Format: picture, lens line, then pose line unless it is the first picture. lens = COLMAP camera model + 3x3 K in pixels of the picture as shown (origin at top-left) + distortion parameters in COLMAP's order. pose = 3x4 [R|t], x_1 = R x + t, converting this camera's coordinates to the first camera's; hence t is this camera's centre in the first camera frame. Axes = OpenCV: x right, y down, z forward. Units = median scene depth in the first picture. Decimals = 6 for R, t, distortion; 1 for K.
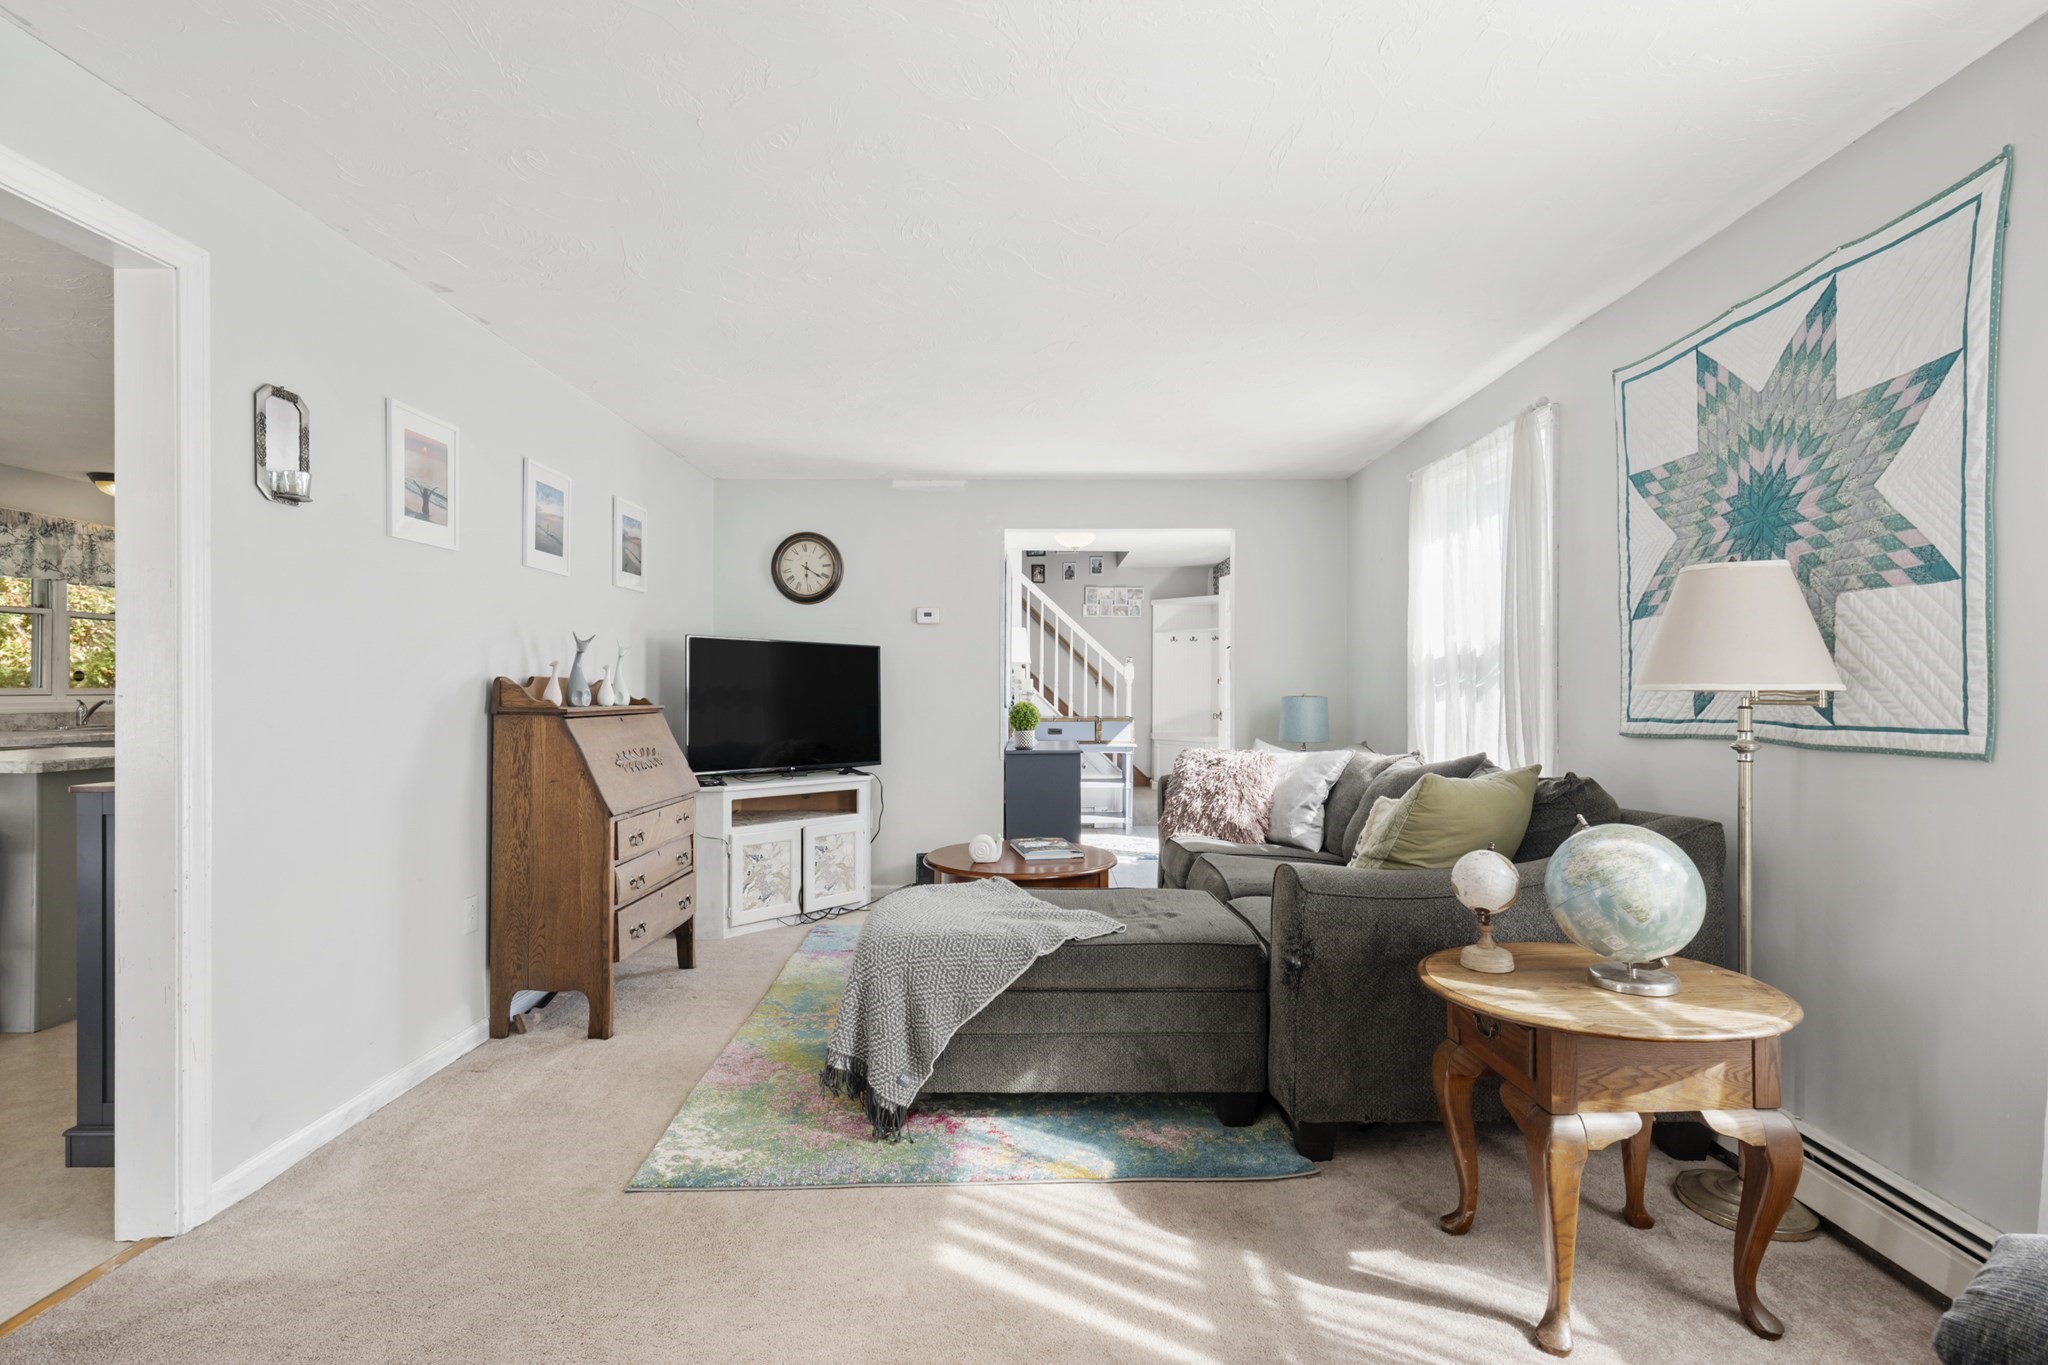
lens RADIAL K [[921.4, 0, 1024.3], [0, 921.4, 690.8], [0, 0, 1]] dist [-0.000826, 0.001962]
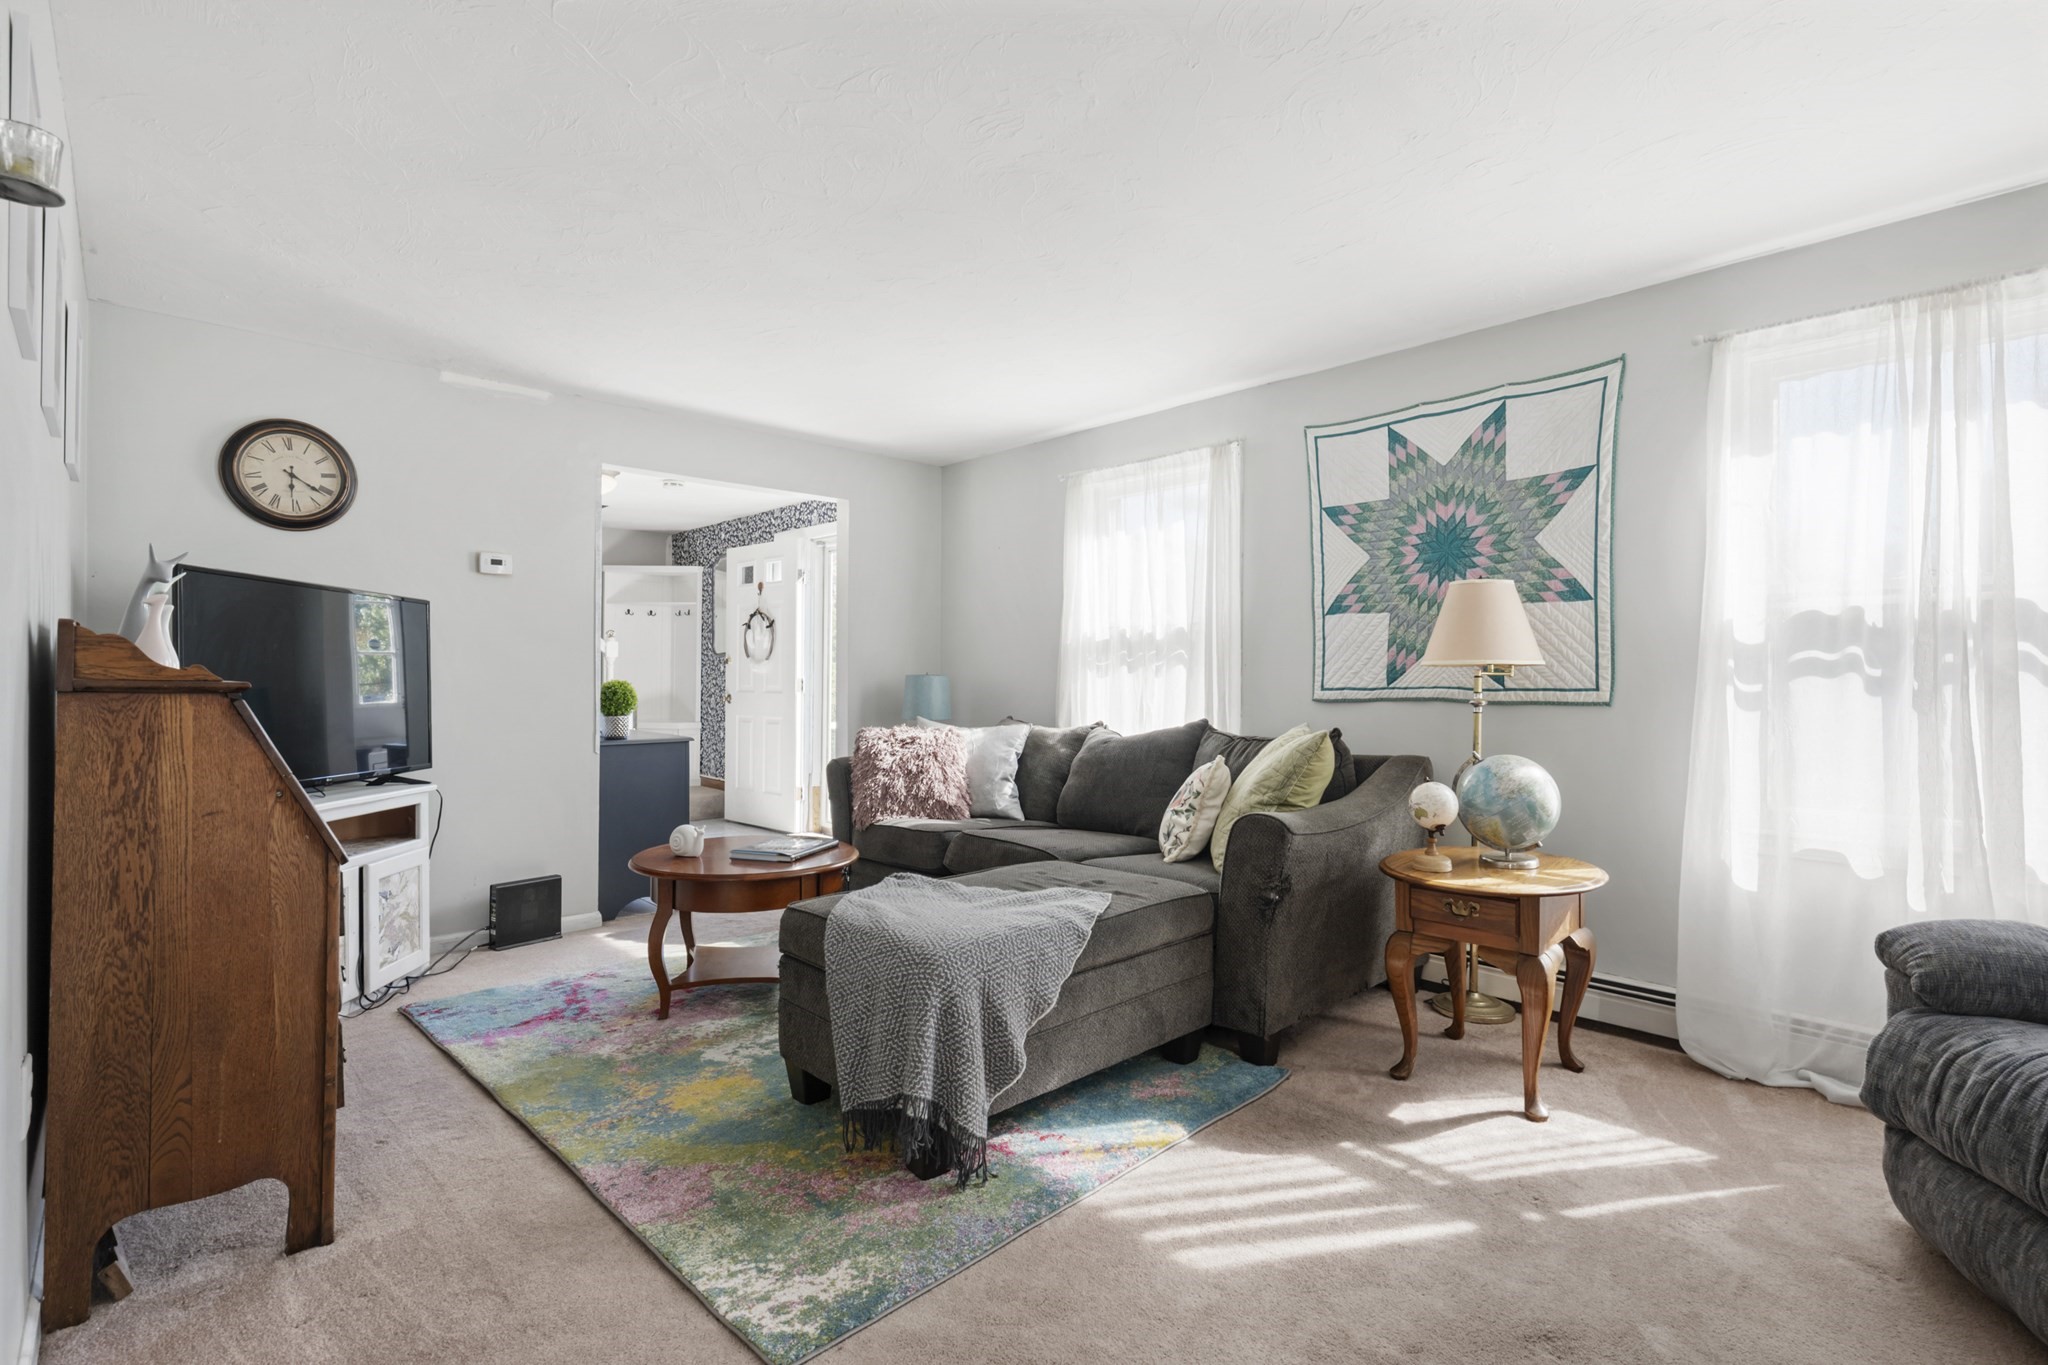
lens RADIAL K [[960.9, 0, 1022.4], [0, 960.9, 679.9], [0, 0, 1]] dist [0.002920, 0.003034]
pose [[0.726197, 0.001886, 0.687484, -0.623322], [-0.003404, 0.999994, 0.000853, 0.018337], [-0.687478, -0.002960, 0.726199, 0.279218]]
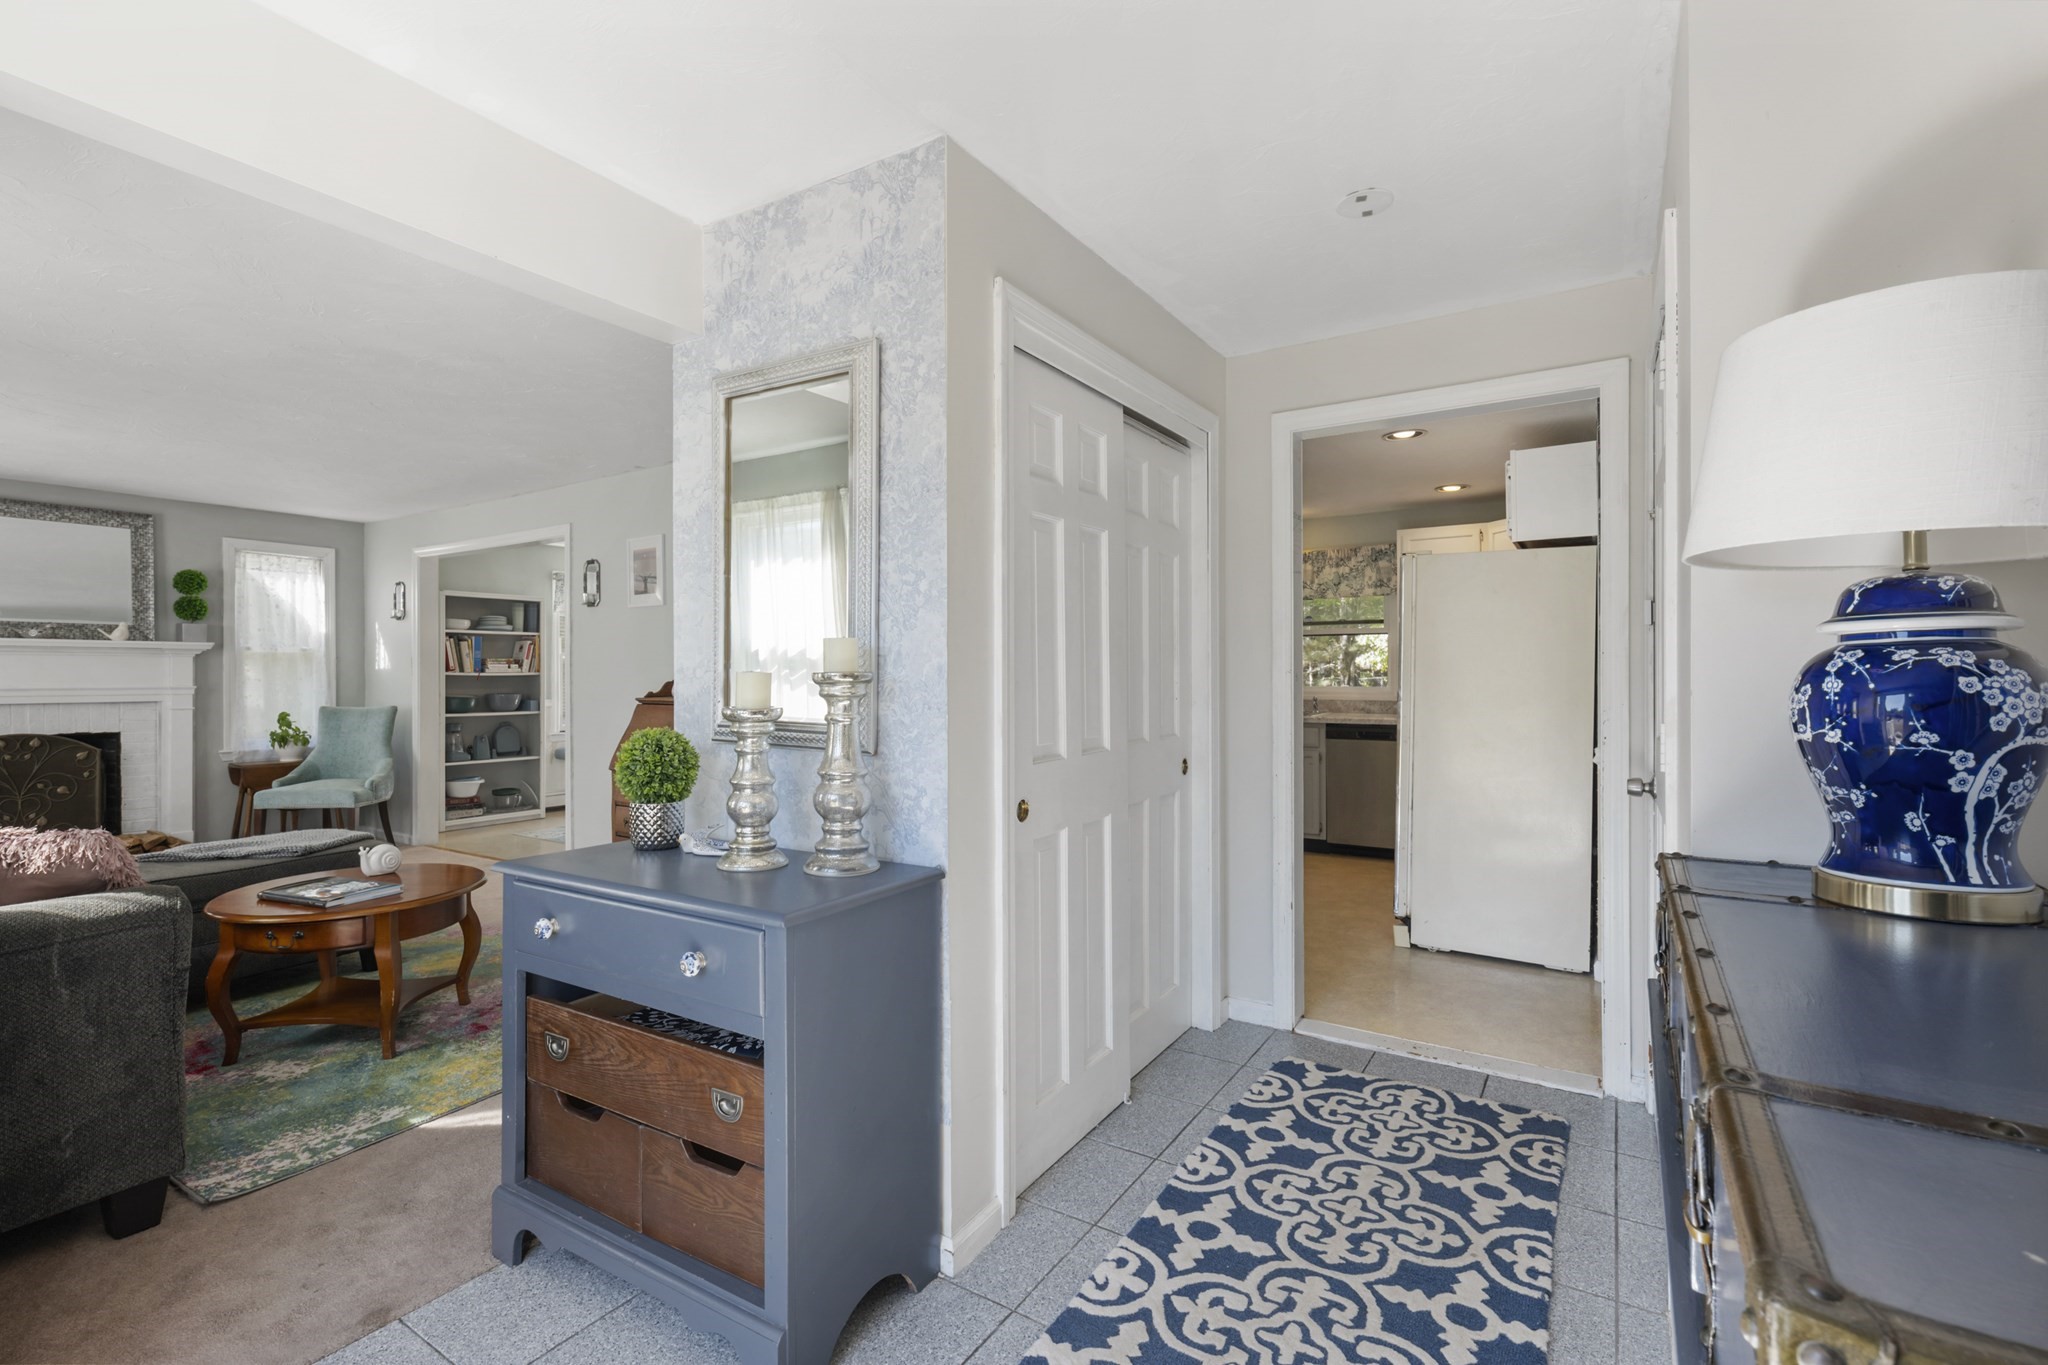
lens RADIAL K [[921.4, 0, 1030.2], [0, 921.4, 676.2], [0, 0, 1]] dist [-0.000826, 0.001962]
pose [[-0.526541, 0.001168, -0.850149, 0.536654], [-0.002115, 0.999994, 0.002684, -0.023565], [0.850147, 0.003211, -0.526535, 2.674195]]
